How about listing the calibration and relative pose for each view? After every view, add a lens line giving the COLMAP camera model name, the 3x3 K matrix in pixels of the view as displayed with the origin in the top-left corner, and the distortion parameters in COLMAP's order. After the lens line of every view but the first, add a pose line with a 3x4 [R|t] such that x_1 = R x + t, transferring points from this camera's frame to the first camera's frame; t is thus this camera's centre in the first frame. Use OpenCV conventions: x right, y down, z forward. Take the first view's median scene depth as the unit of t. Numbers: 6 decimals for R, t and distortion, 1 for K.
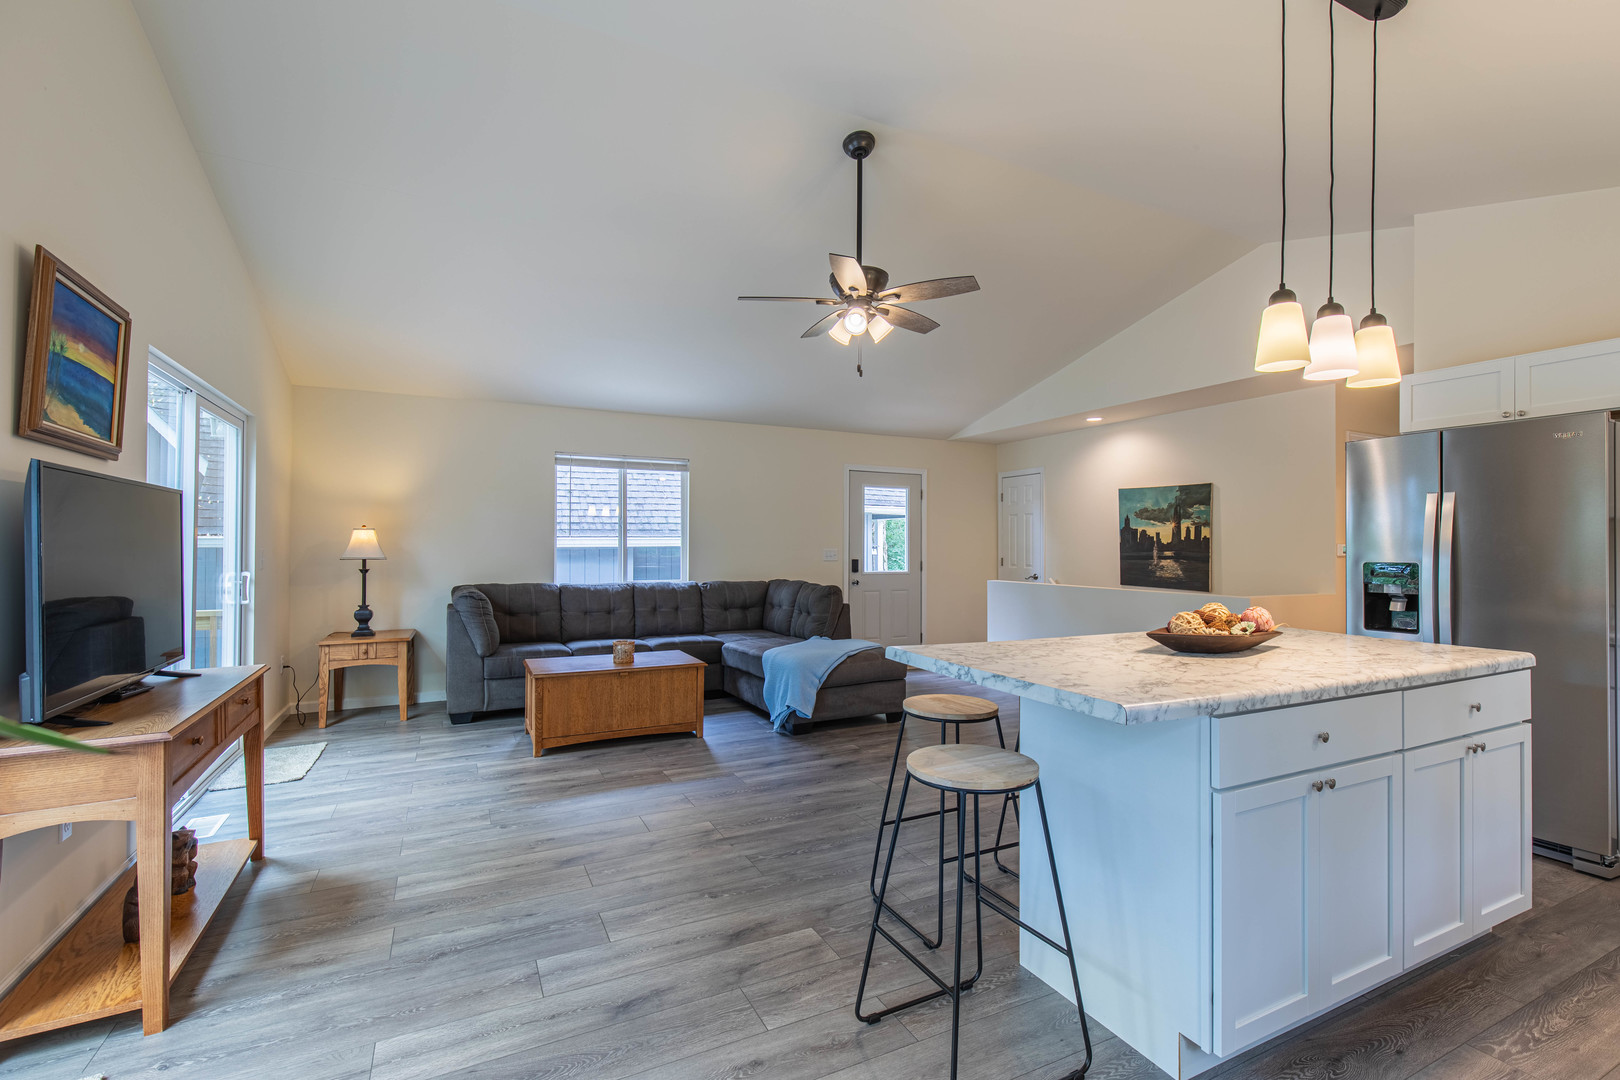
lens RADIAL K [[724.7, 0, 824.4], [0, 724.7, 538.9], [0, 0, 1]] dist [0.009400, -0.001182]
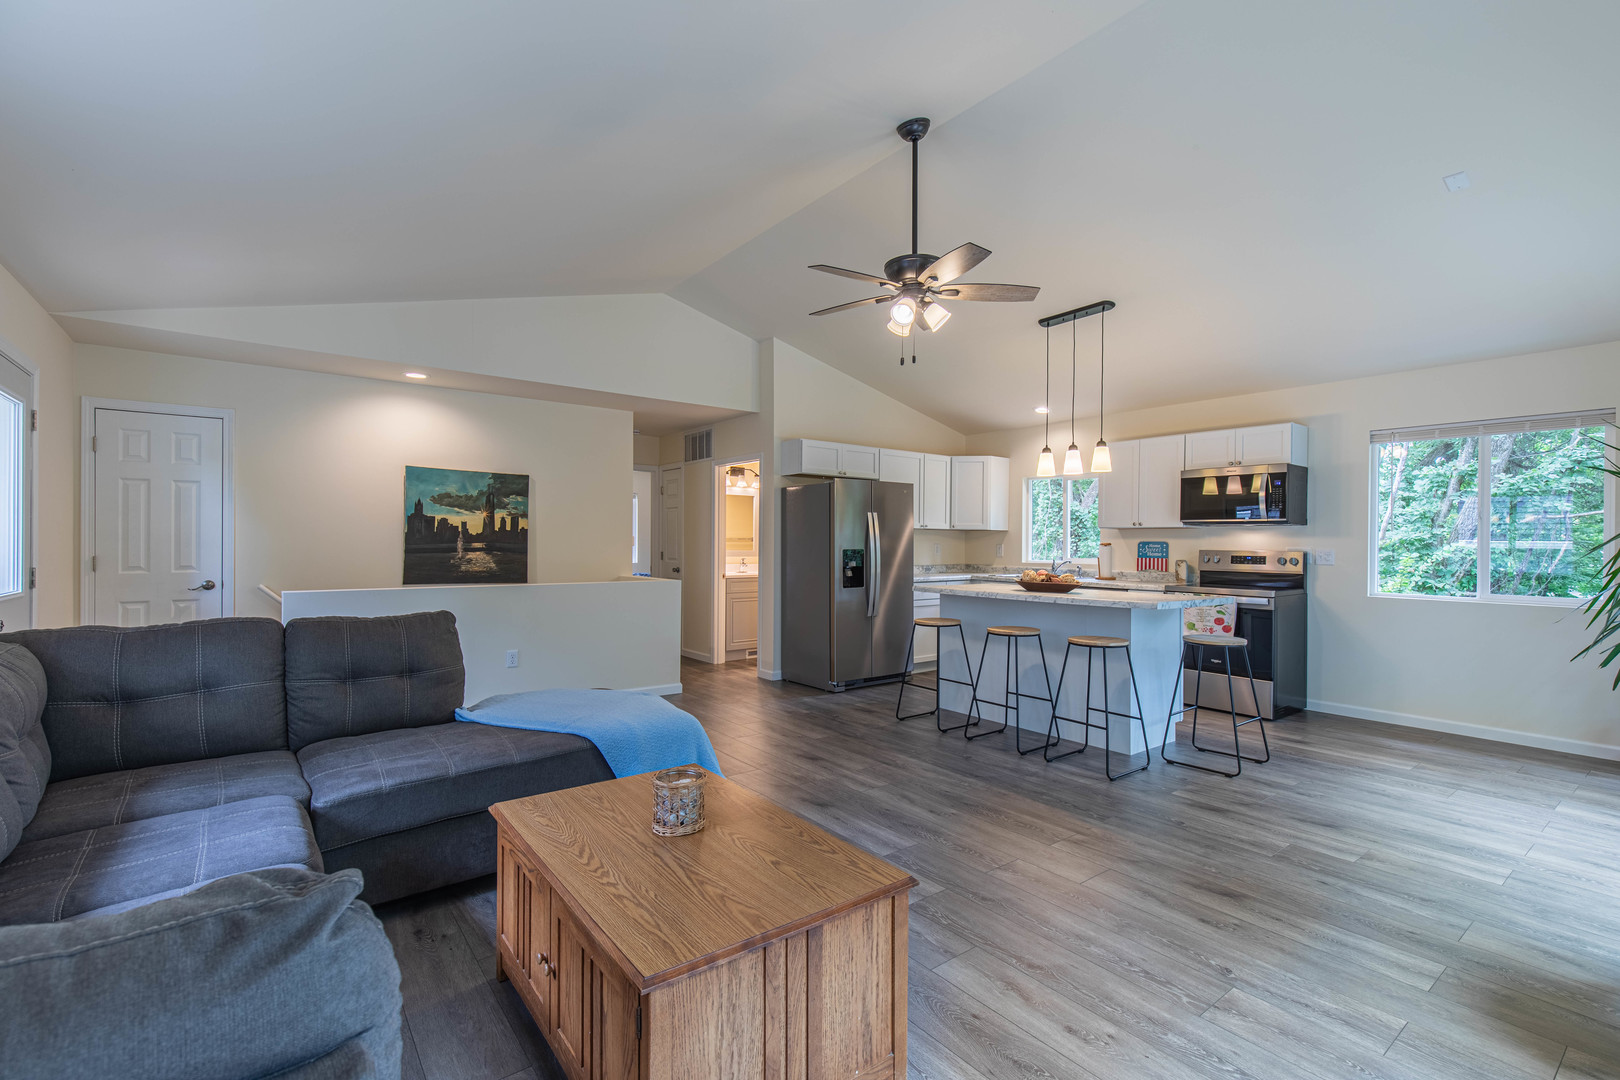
lens RADIAL K [[724.7, 0, 819.2], [0, 724.7, 540.6], [0, 0, 1]] dist [0.009400, -0.001182]
pose [[-0.184426, -0.003185, 0.982841, -0.622521], [-0.018868, 0.999822, -0.000301, 0.007962], [-0.982665, -0.018600, -0.184454, 0.908742]]
